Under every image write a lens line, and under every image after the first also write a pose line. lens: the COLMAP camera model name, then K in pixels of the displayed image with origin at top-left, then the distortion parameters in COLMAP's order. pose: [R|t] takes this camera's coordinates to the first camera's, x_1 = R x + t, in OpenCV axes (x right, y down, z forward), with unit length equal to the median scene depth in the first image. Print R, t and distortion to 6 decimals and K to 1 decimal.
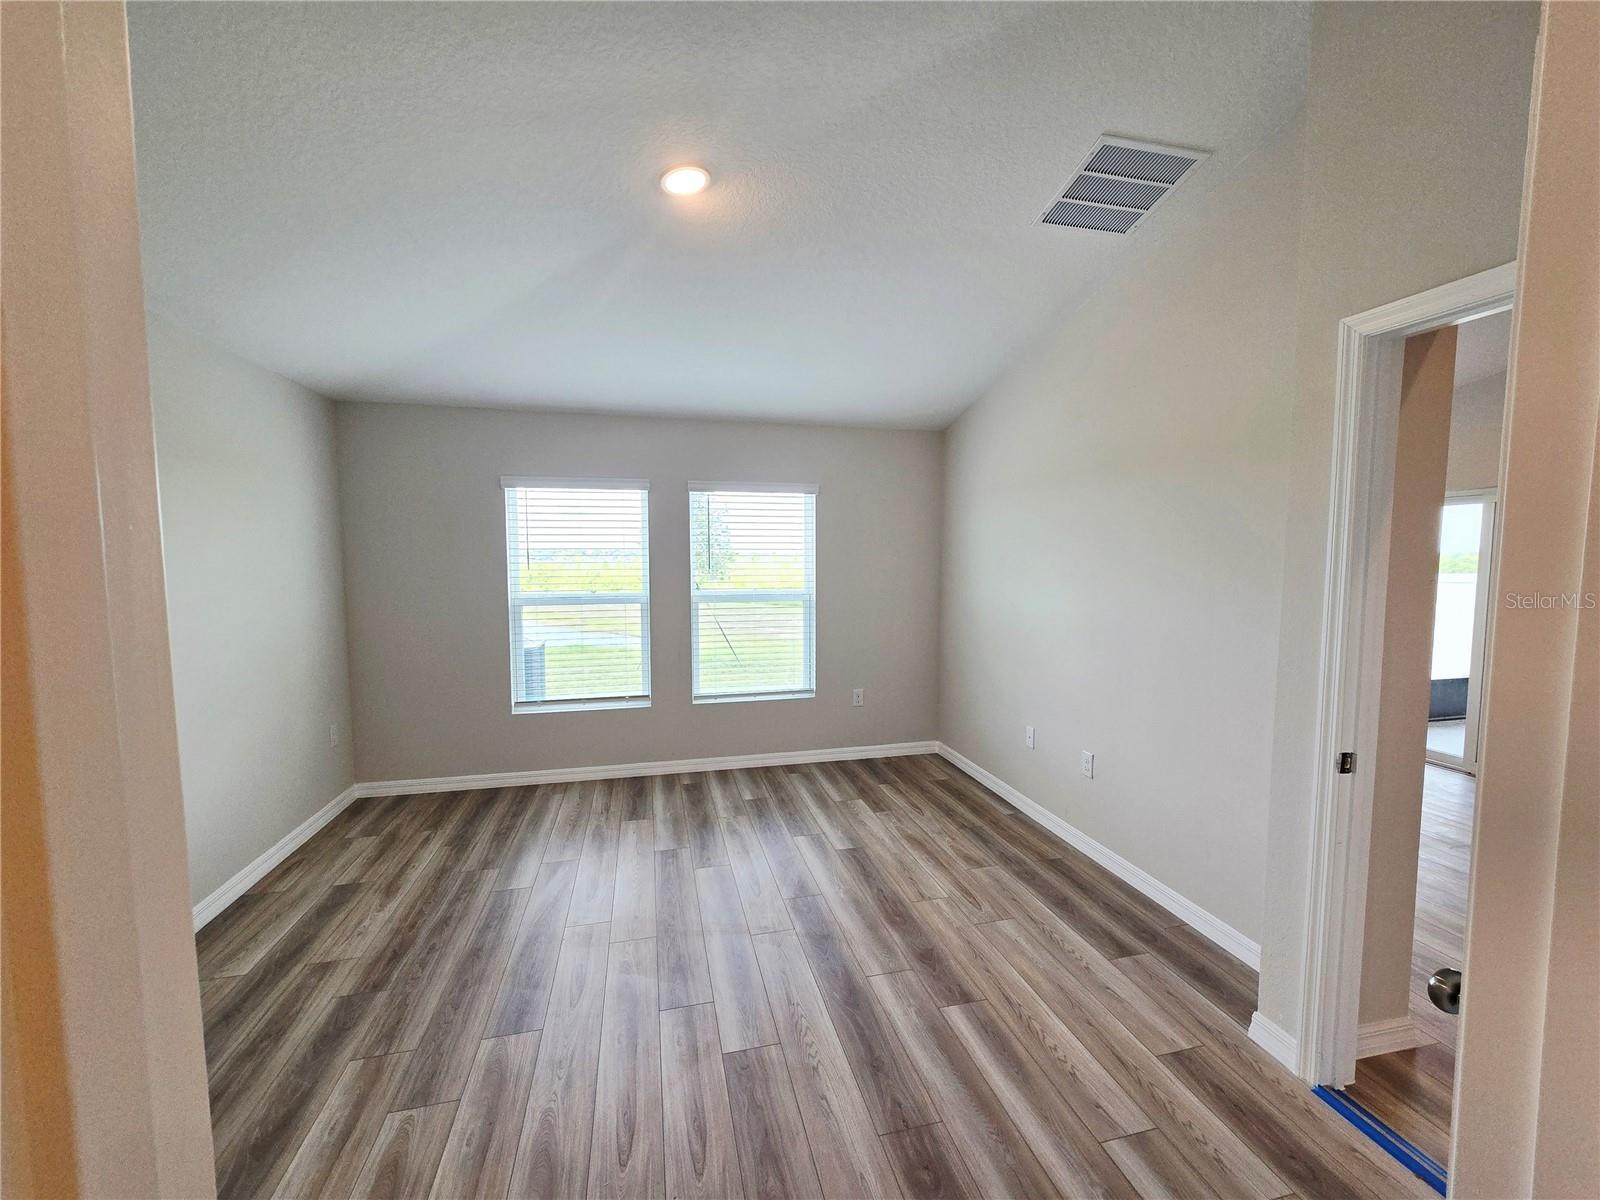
lens RADIAL K [[655.7, 0, 803.4], [0, 655.7, 588.1], [0, 0, 1]] dist [-0.004845, 0.001418]
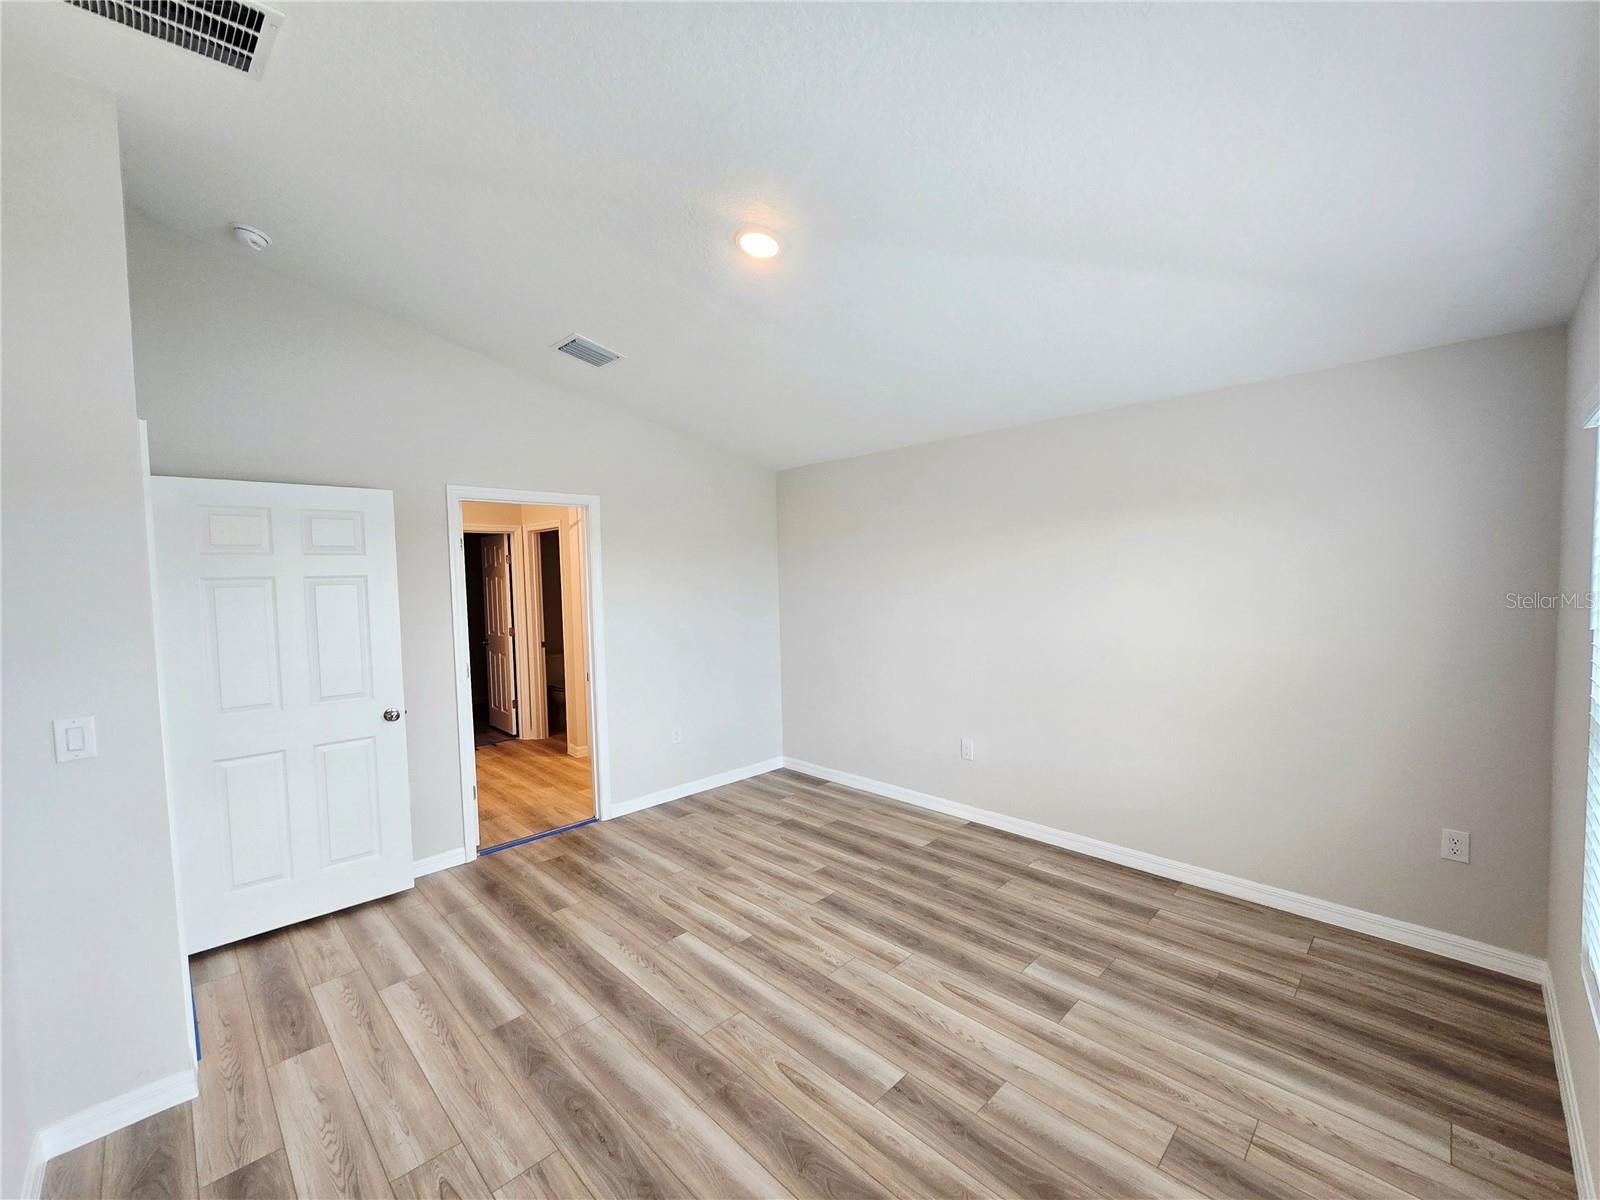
lens RADIAL K [[655.7, 0, 835.7], [0, 655.7, 606.2], [0, 0, 1]] dist [-0.004845, 0.001418]
pose [[-0.832515, 0.046799, -0.552023, 0.313746], [-0.006251, 0.995569, 0.093829, -0.140622], [0.553968, 0.081565, -0.828533, 1.917414]]
